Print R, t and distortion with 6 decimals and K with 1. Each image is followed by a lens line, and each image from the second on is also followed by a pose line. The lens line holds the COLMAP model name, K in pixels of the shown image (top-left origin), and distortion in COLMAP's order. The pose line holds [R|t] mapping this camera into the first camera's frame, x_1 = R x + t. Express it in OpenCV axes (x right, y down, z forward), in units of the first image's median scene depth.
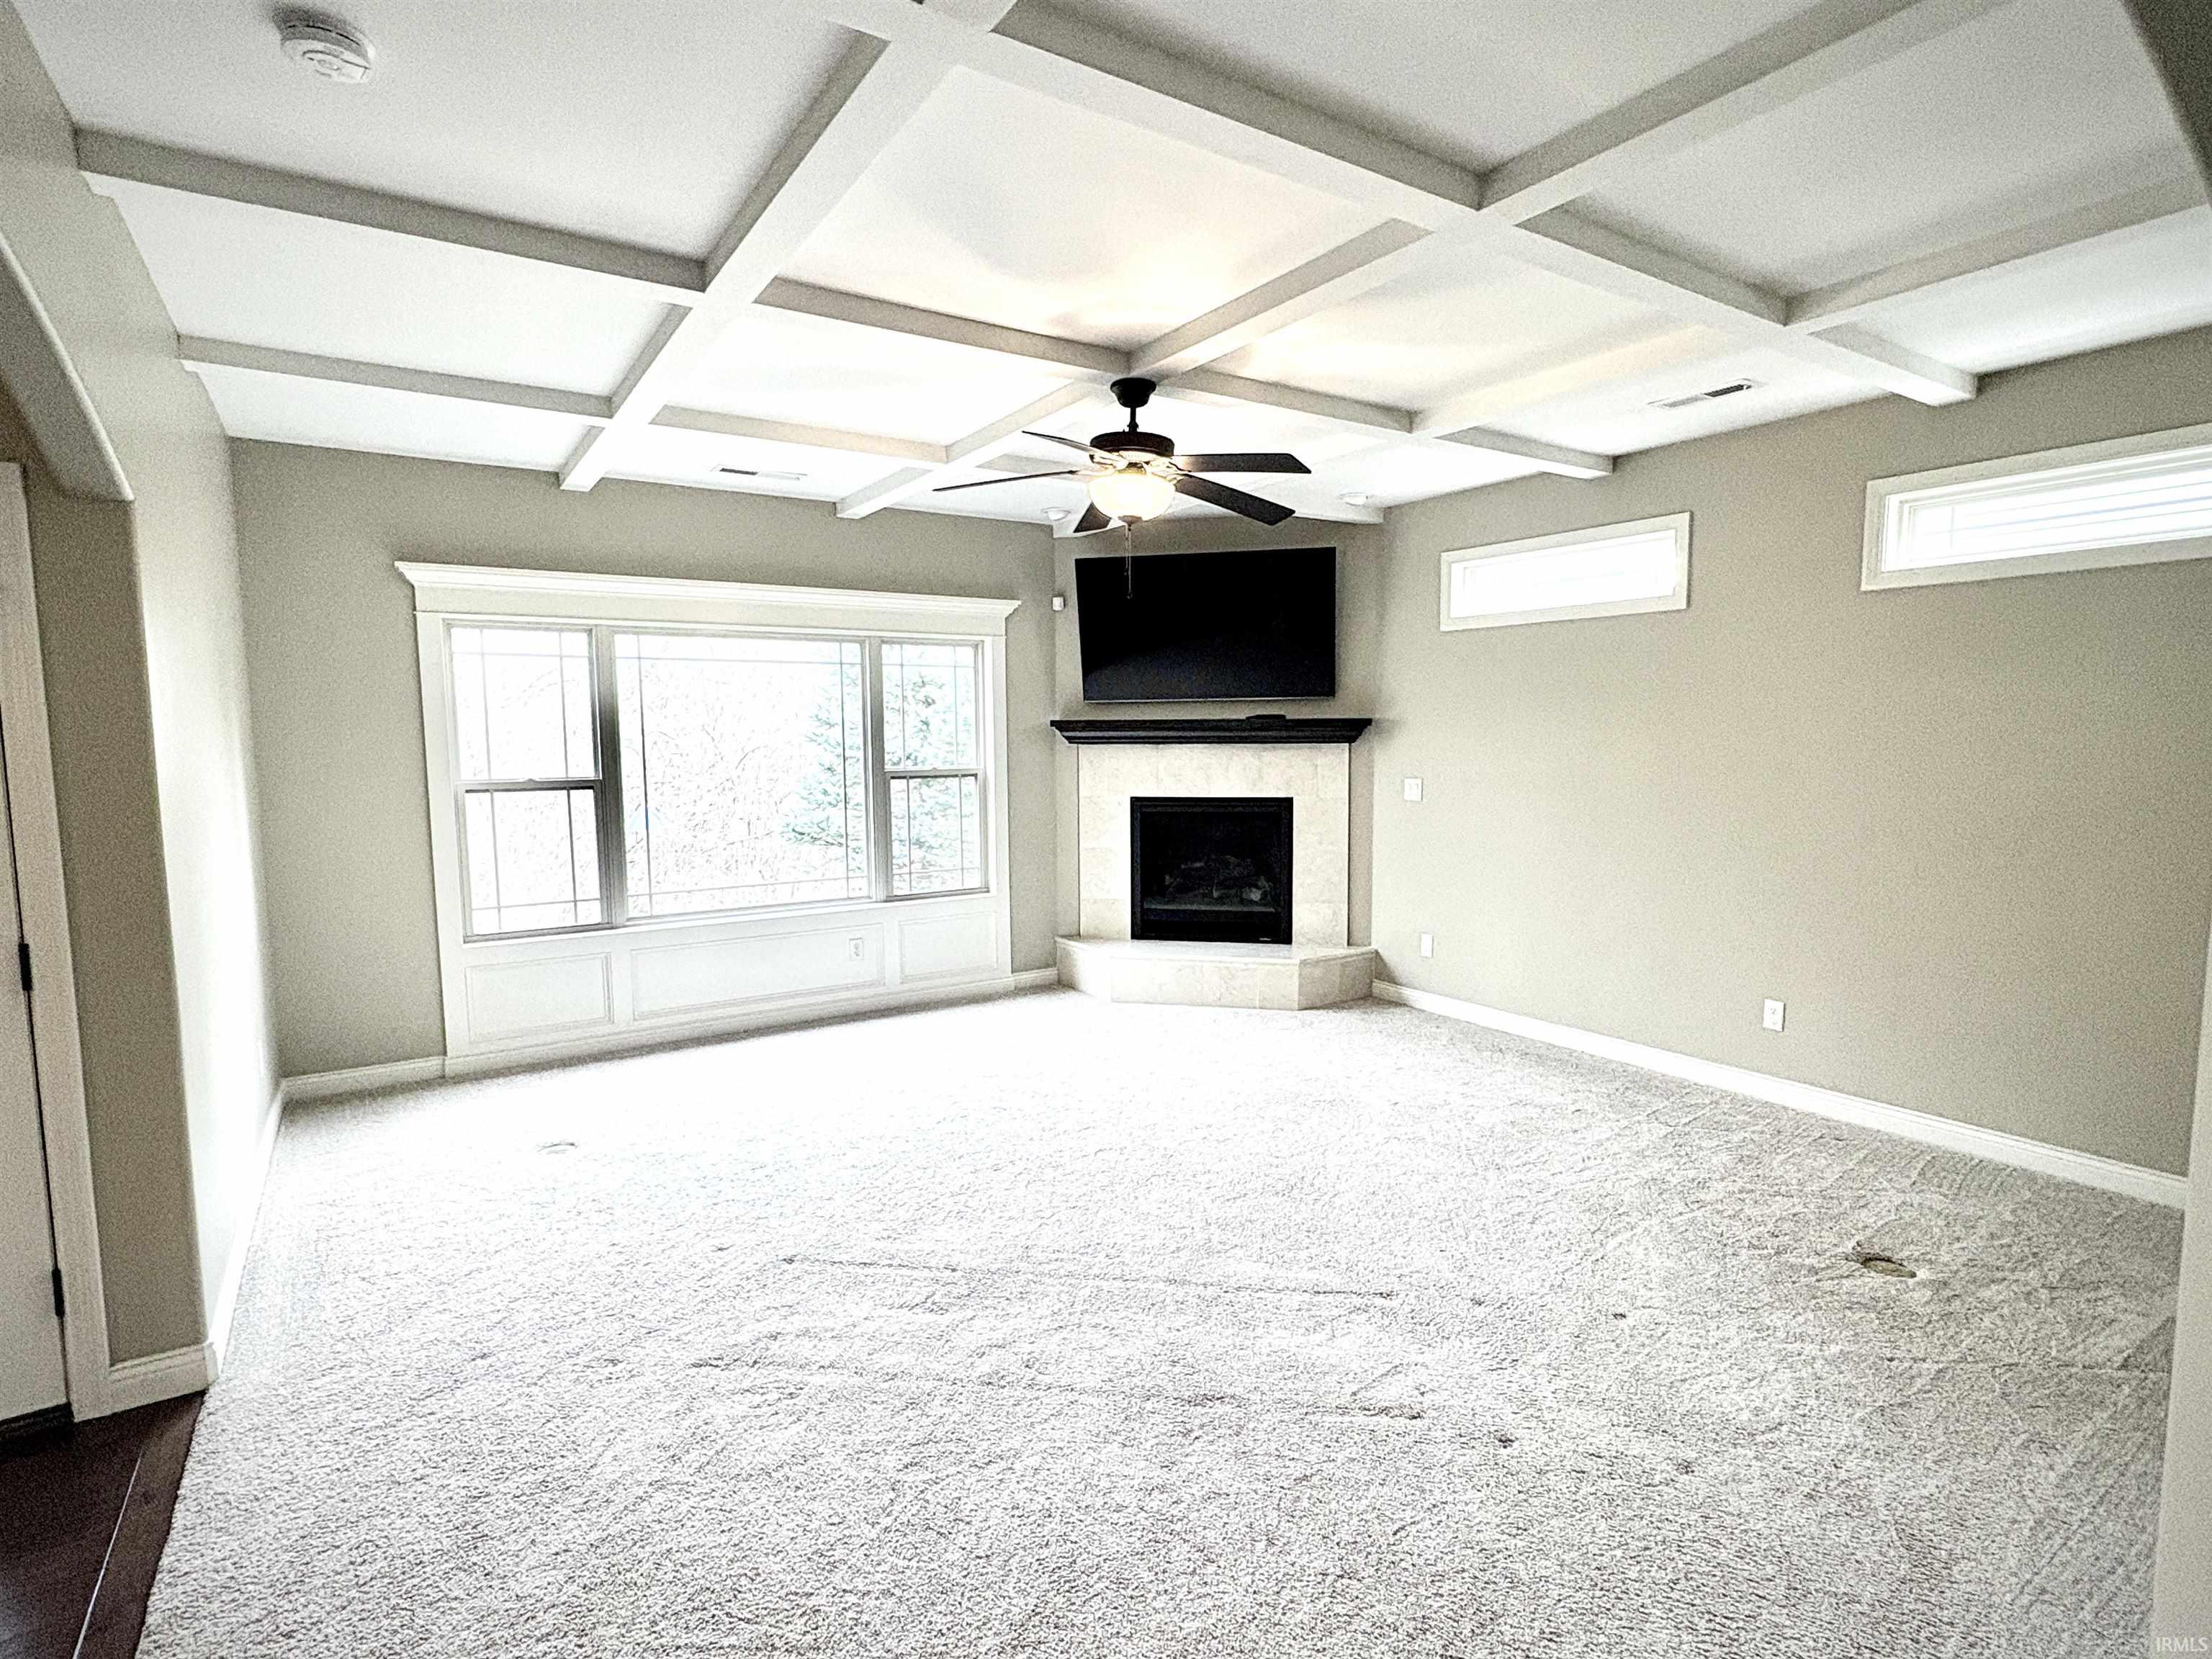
lens RADIAL K [[1117.3, 0, 1110.8], [0, 1117.3, 836.1], [0, 0, 1]] dist [-0.000426, 0.001657]
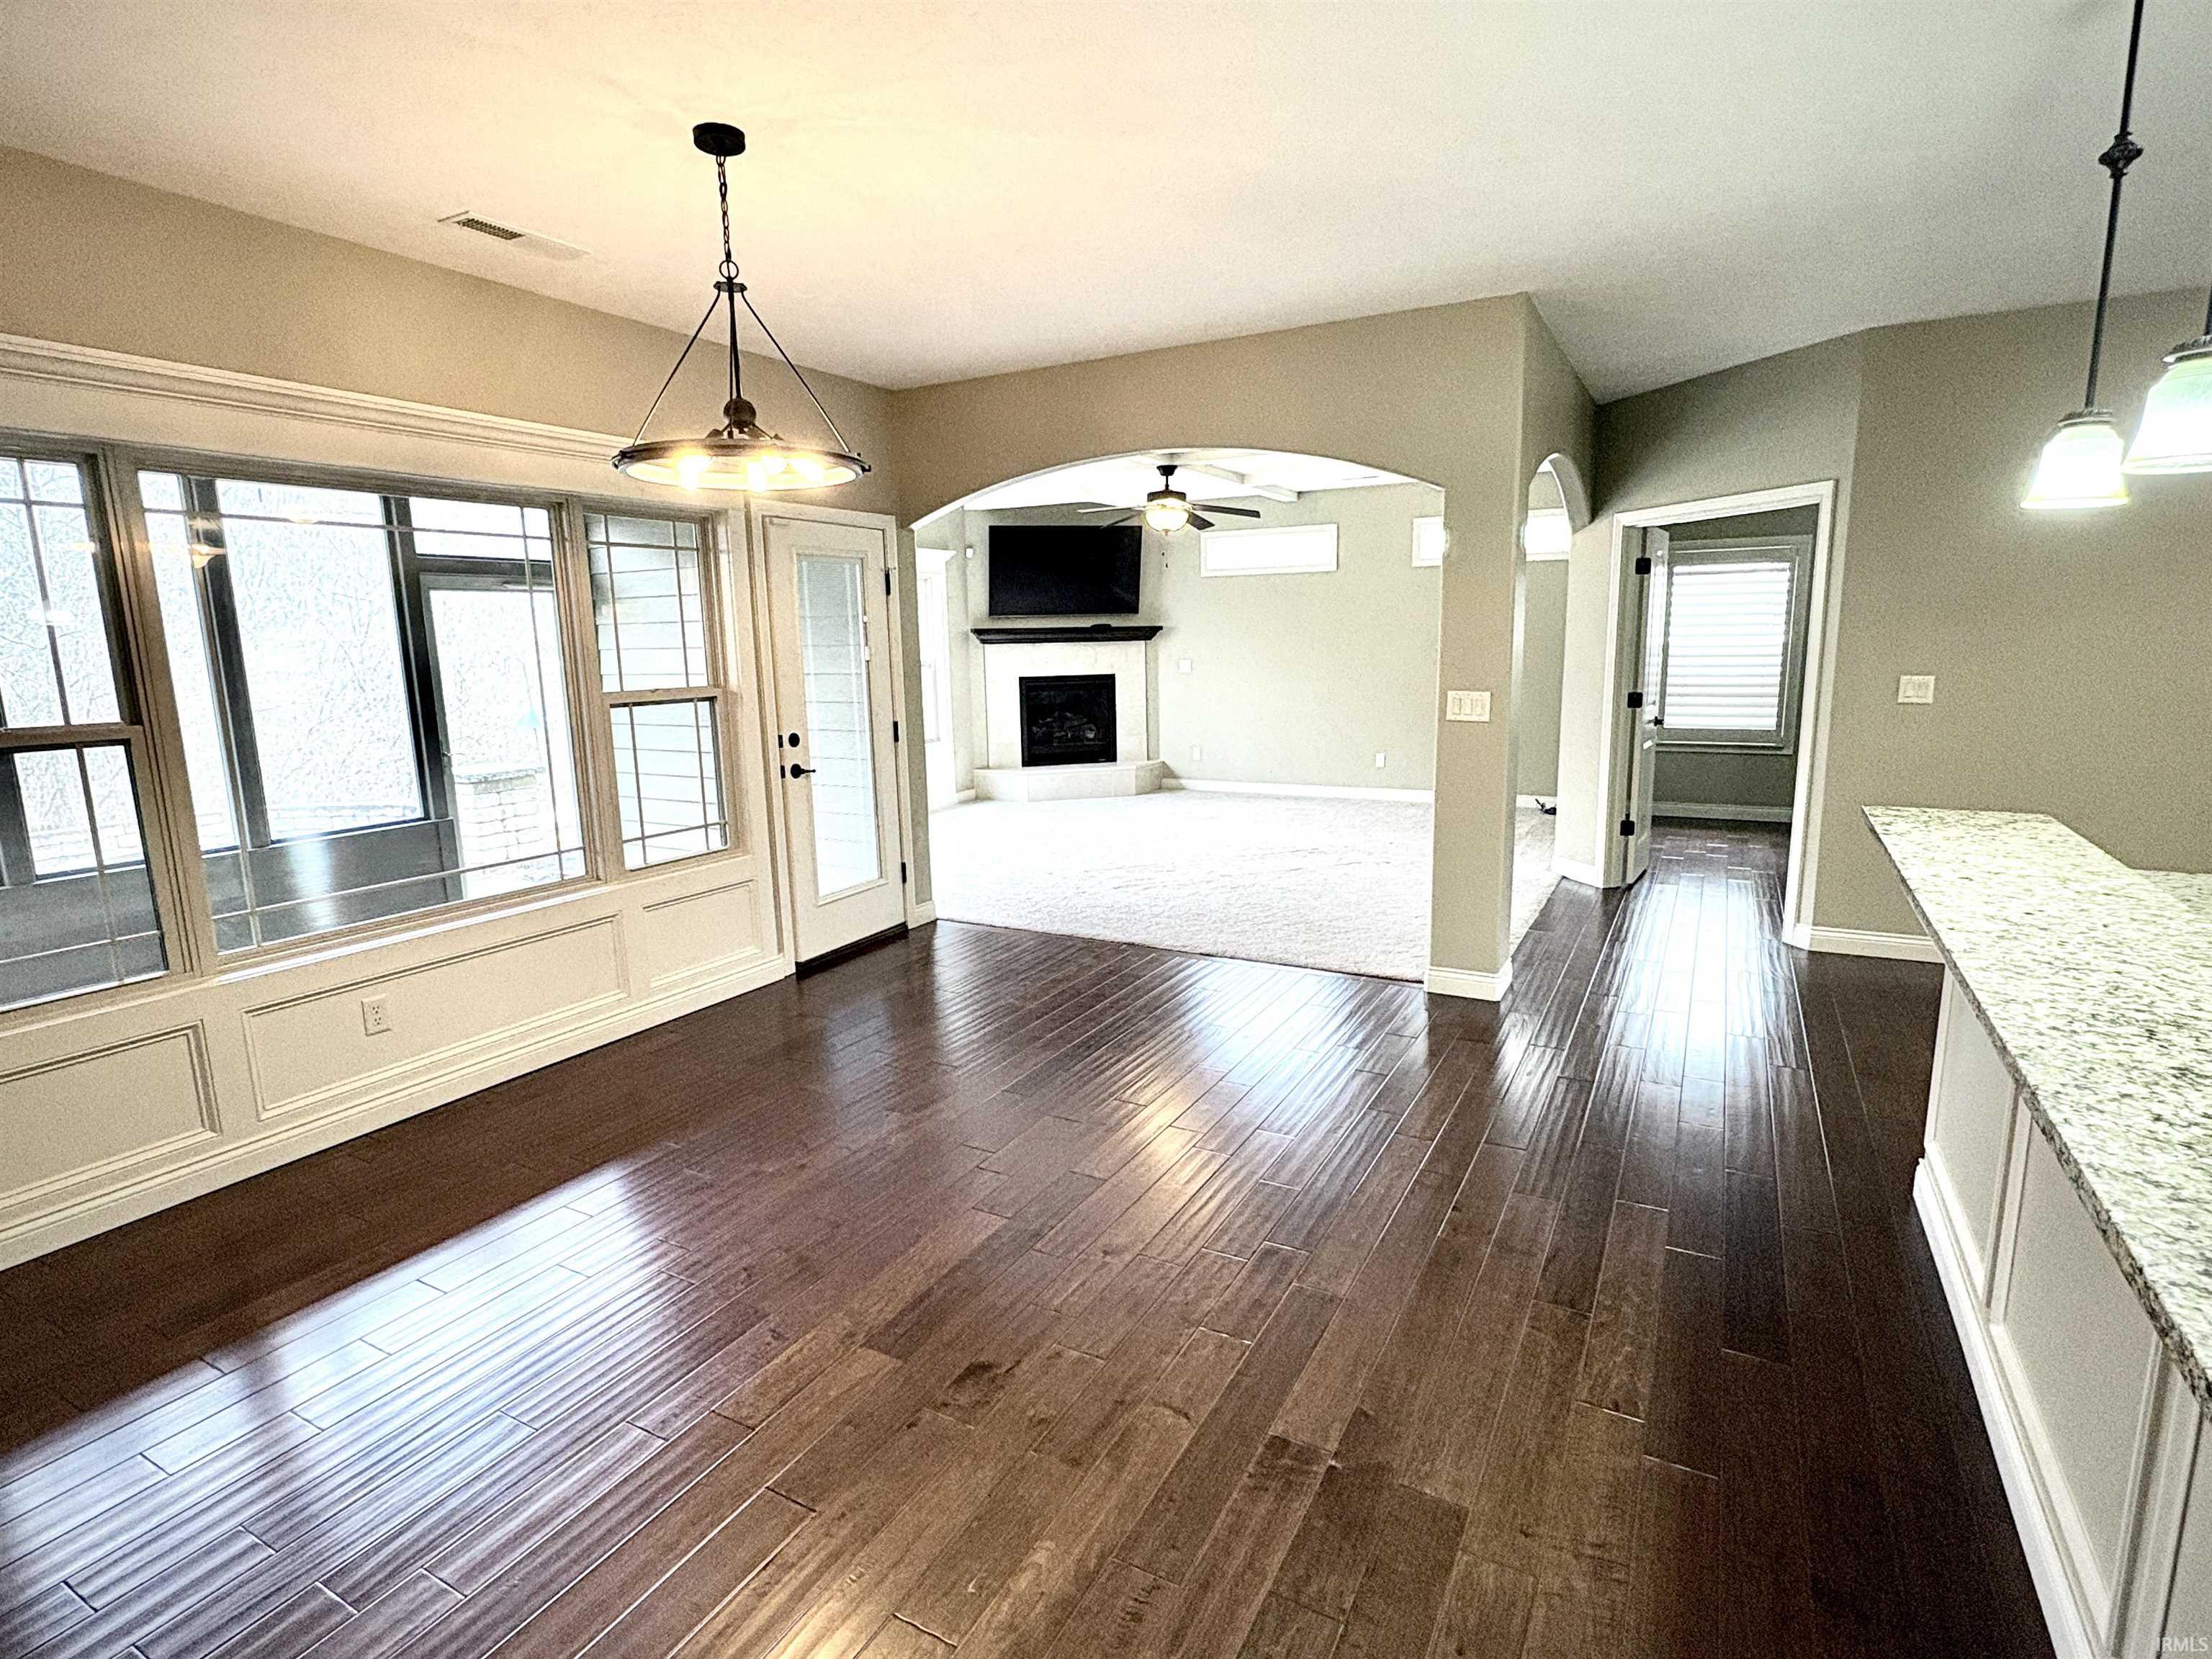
lens RADIAL K [[1117.3, 0, 1121.9], [0, 1117.3, 834.5], [0, 0, 1]] dist [-0.000426, 0.001657]
pose [[0.879077, -0.092206, 0.467677, -0.640213], [0.056977, 0.994404, 0.088957, 0.057418], [-0.473262, -0.051554, 0.879412, -0.501808]]
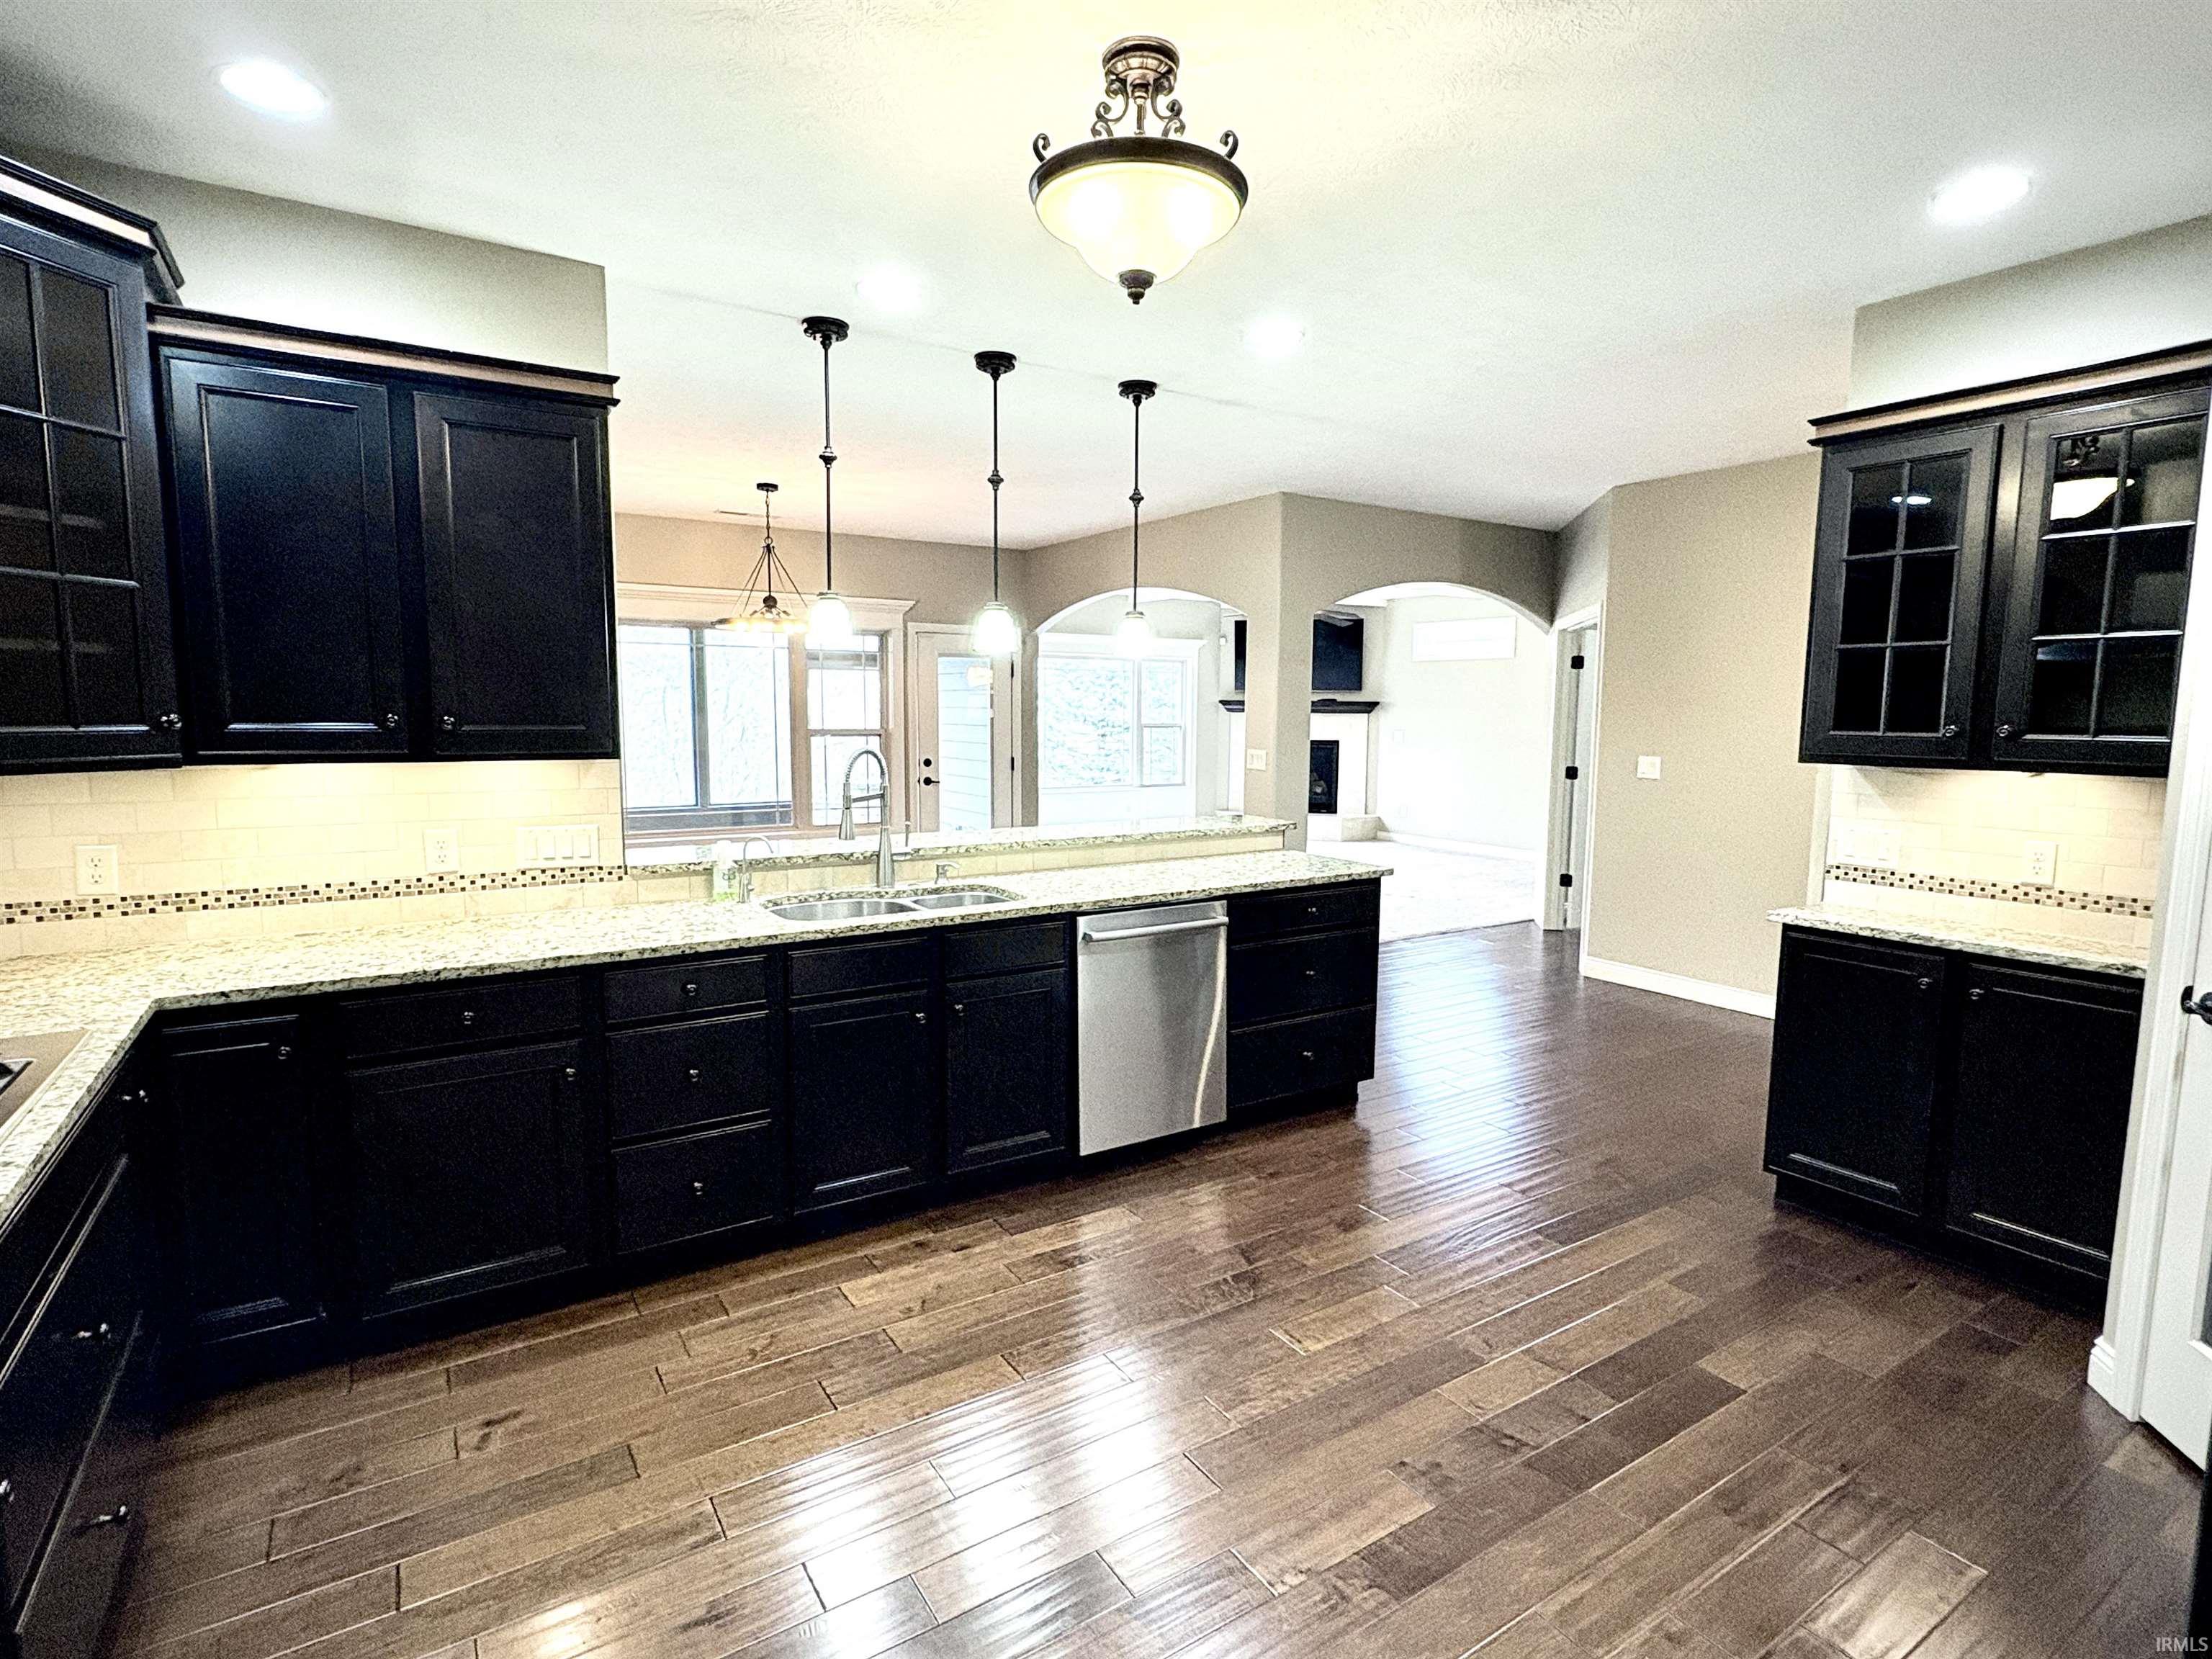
lens RADIAL K [[1117.3, 0, 1113.2], [0, 1117.3, 838.4], [0, 0, 1]] dist [-0.000426, 0.001657]
pose [[0.999833, 0.017754, -0.004294, -0.235168], [-0.017648, 0.999563, 0.023697, 0.103236], [0.004713, -0.023617, 0.999710, -1.032074]]
